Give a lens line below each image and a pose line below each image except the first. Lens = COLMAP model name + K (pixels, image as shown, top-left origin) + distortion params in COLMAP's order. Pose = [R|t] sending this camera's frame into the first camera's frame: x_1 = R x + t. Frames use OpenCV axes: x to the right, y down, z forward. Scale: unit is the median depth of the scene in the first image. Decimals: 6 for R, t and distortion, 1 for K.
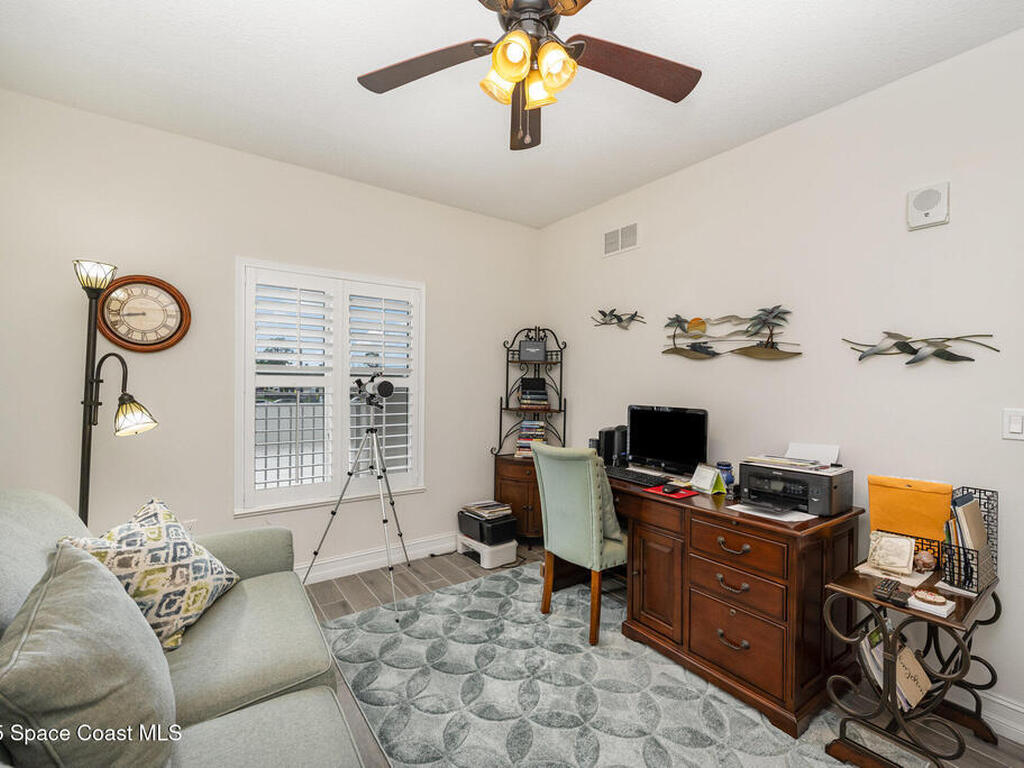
lens RADIAL K [[453.9, 0, 512.0], [0, 453.9, 384.0], [0, 0, 1]] dist [-0.002257, -0.000151]
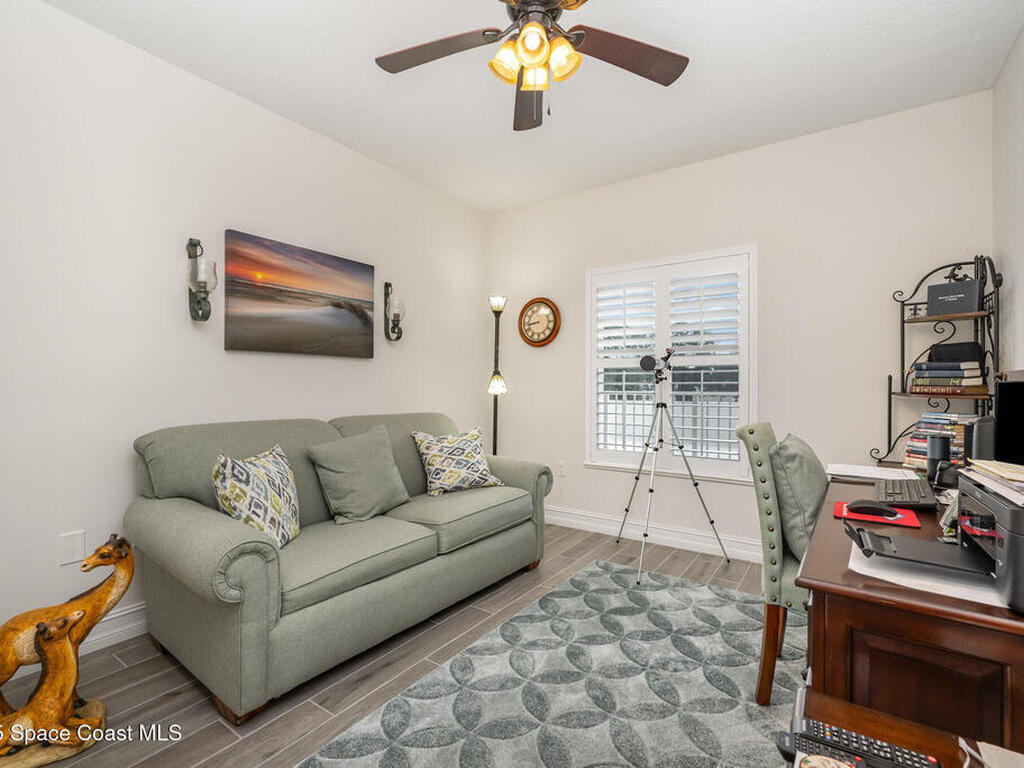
lens RADIAL K [[480.8, 0, 512.0], [0, 480.8, 384.0], [0, 0, 1]] dist [-0.001057, -0.000256]
pose [[0.341013, -0.012816, -0.939971, 0.709726], [-0.001815, 0.999896, -0.014291, 0.081590], [0.940057, 0.006579, 0.340954, 0.352282]]
